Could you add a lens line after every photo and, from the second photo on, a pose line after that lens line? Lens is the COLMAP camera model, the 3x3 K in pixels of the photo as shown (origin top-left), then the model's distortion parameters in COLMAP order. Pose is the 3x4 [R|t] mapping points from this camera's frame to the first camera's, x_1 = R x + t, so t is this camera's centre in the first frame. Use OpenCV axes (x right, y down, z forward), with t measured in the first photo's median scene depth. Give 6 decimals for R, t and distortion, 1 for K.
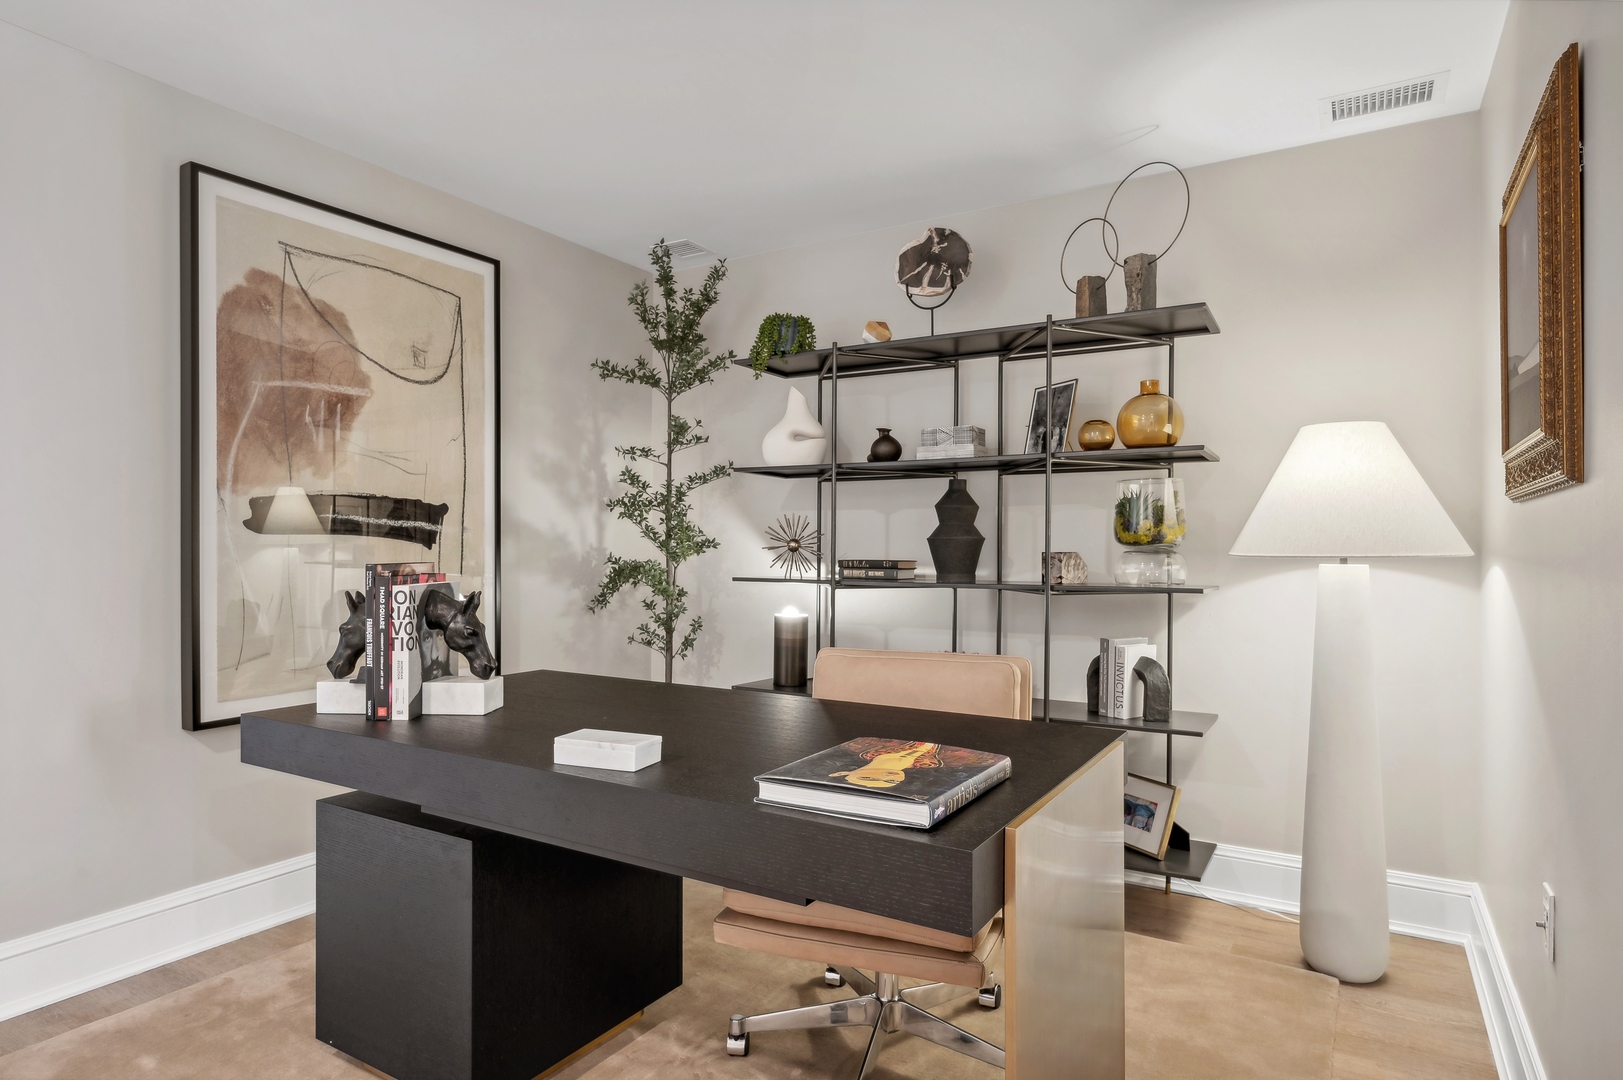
lens RADIAL K [[900.9, 0, 813.0], [0, 900.9, 541.4], [0, 0, 1]] dist [-0.000752, -0.000425]
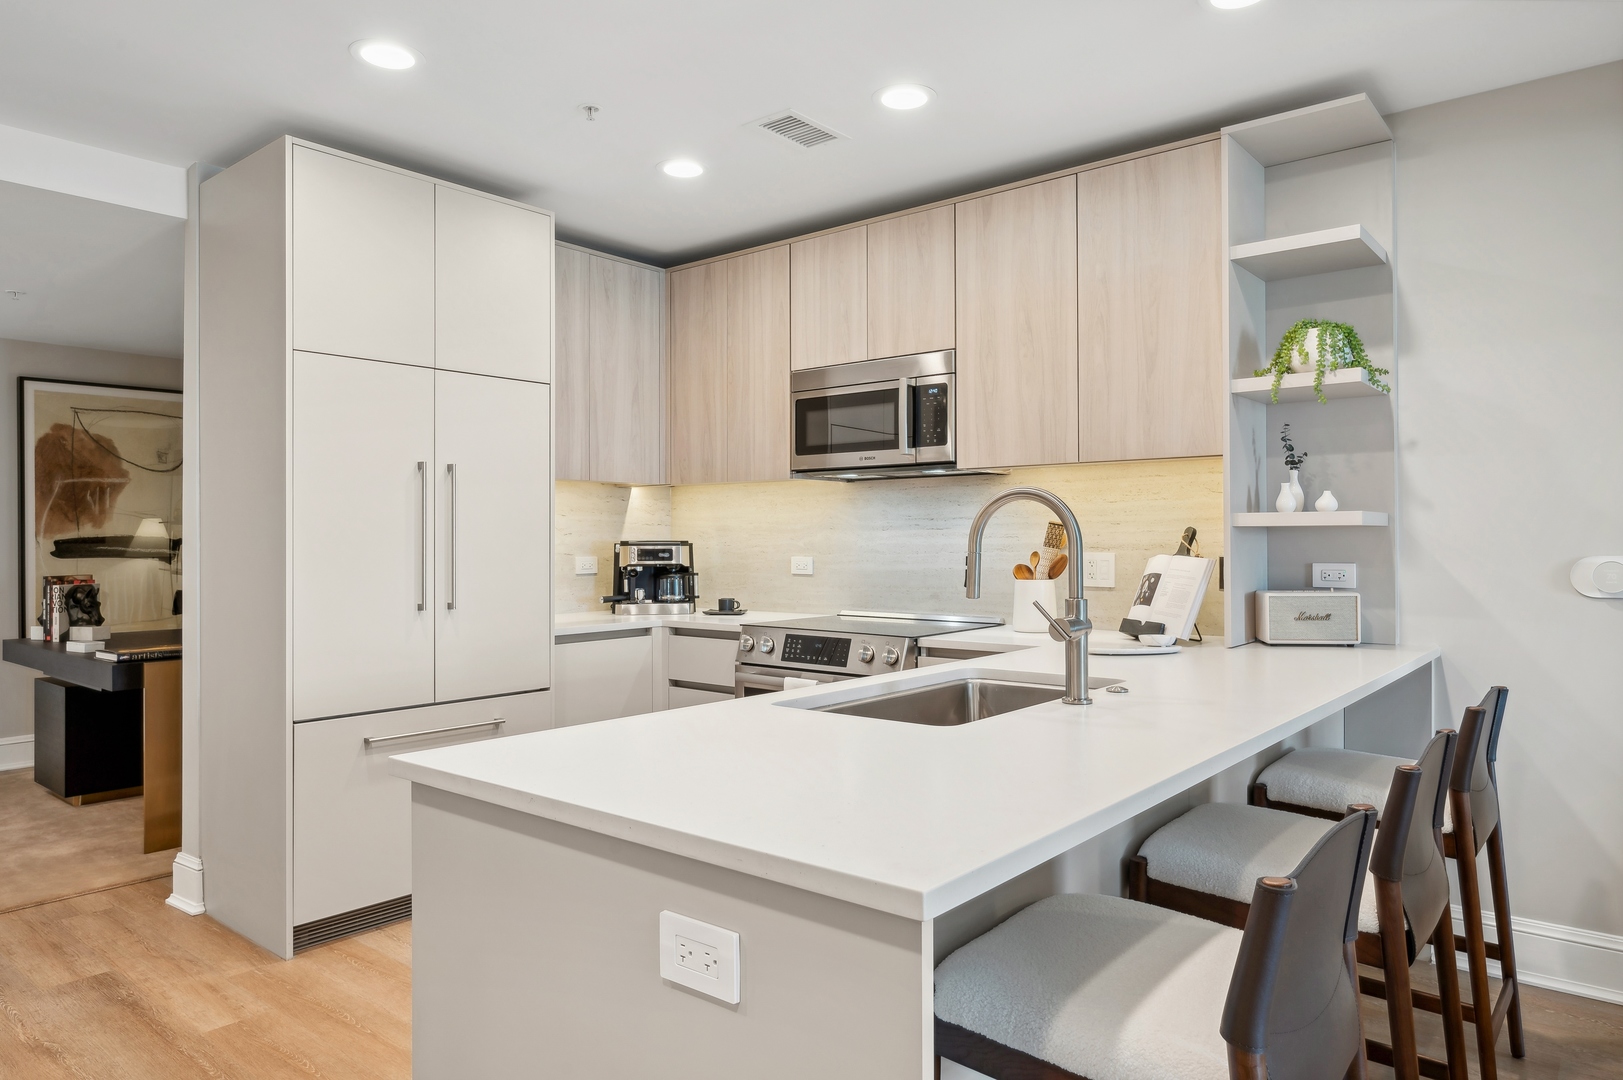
lens RADIAL K [[1037.1, 0, 809.5], [0, 1037.1, 532.2], [0, 0, 1]] dist [-0.002386, 0.000970]
pose [[0.988375, -0.003869, -0.151983, 1.325472], [0.003116, 0.999982, -0.005194, -0.048918], [0.152001, 0.004660, 0.988369, -0.966391]]
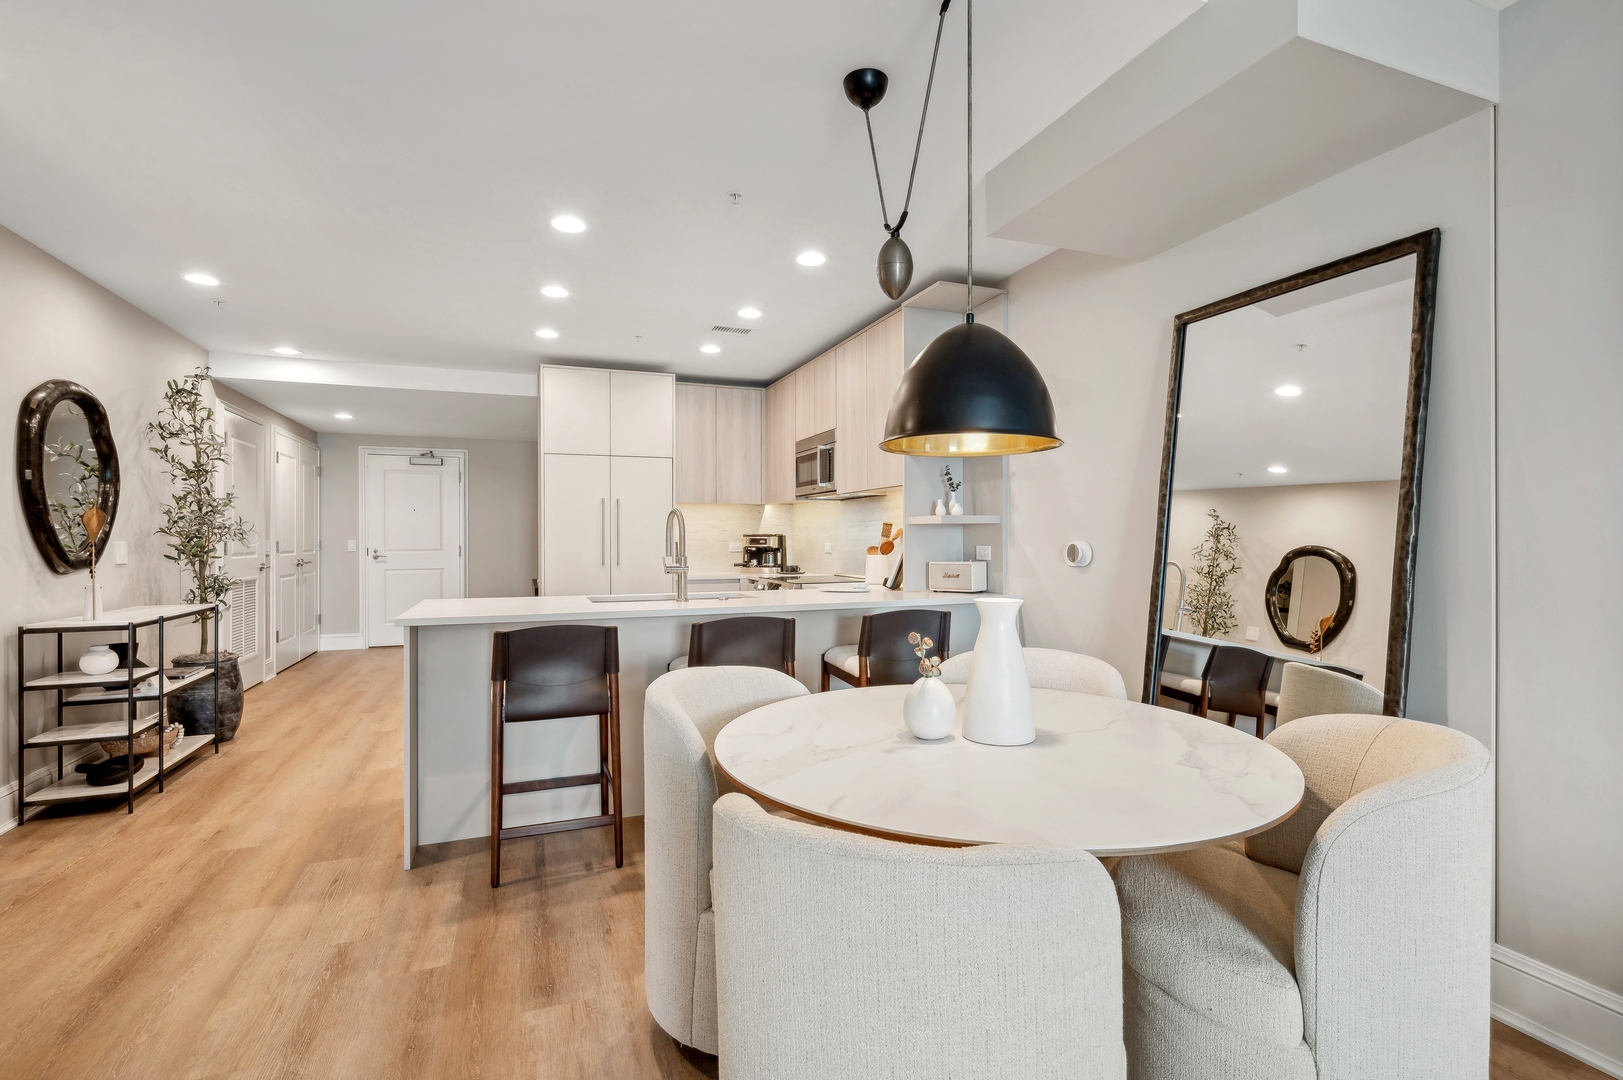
lens RADIAL K [[758.3, 0, 810.9], [0, 758.3, 537.9], [0, 0, 1]] dist [-0.004483, 0.000756]
pose [[0.790869, -0.001655, -0.611983, 2.381325], [0.003818, 0.999990, 0.002229, -0.036804], [0.611973, -0.004099, 0.790868, -1.074574]]
